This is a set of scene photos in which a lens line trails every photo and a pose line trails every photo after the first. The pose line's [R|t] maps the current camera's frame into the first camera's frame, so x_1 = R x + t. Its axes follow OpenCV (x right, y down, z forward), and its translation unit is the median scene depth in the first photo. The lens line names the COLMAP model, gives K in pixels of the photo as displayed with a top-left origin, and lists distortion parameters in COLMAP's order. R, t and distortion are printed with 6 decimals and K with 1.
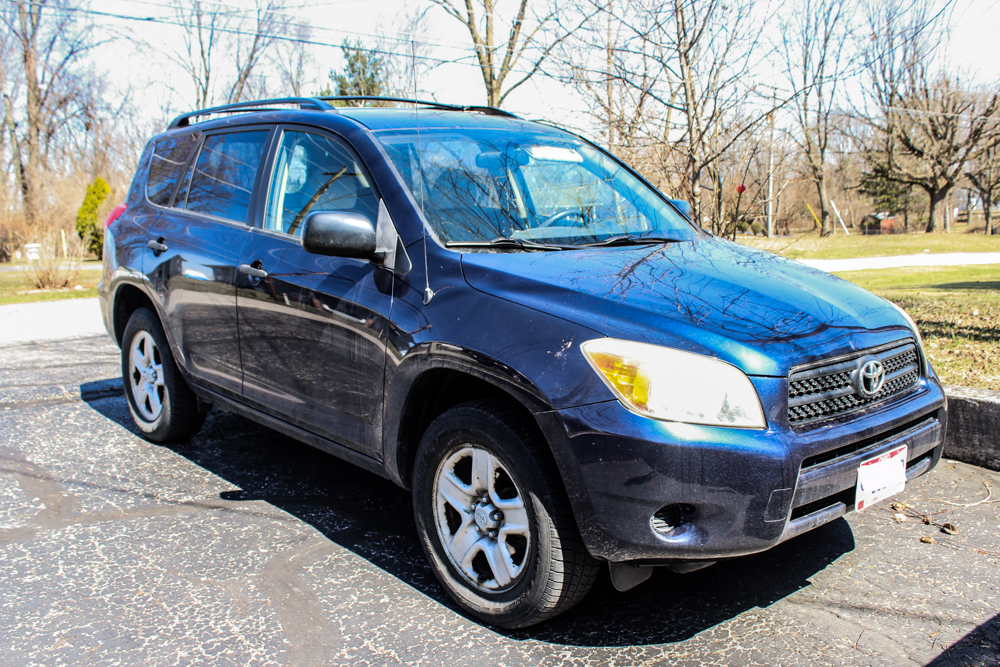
lens RADIAL K [[1002.2, 0, 497.4], [0, 1002.2, 334.8], [0, 0, 1]] dist [-0.030122, 0.000000]
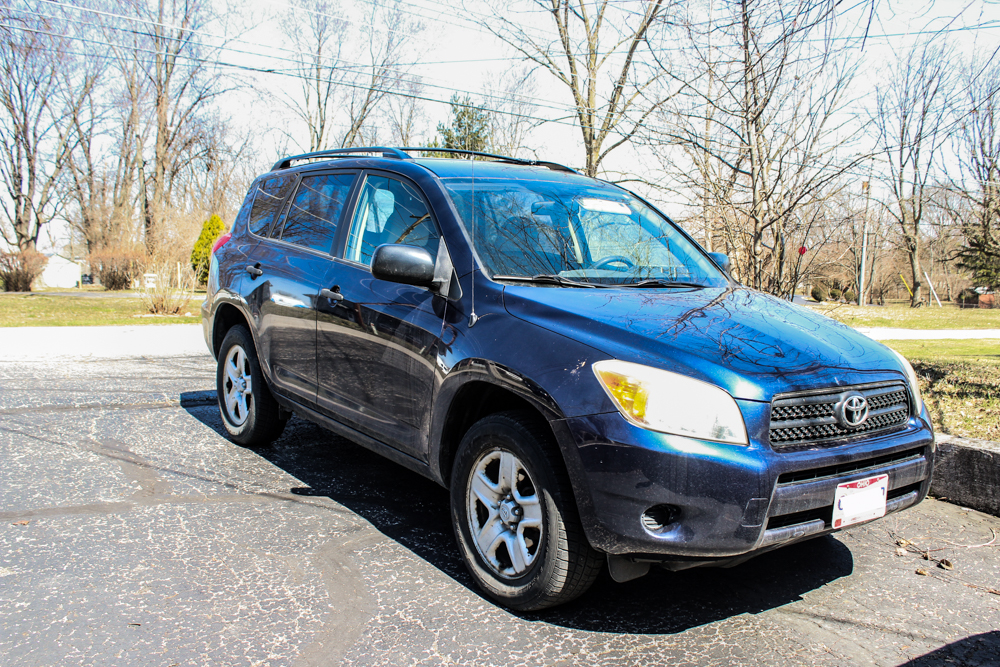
lens RADIAL K [[1002.2, 0, 504.5], [0, 1002.2, 332.8], [0, 0, 1]] dist [-0.030122, 0.000000]
pose [[0.994119, 0.055567, -0.092952, 0.072463], [-0.060786, 0.996673, -0.054290, 0.035630], [0.089626, 0.059621, 0.994189, -0.144503]]
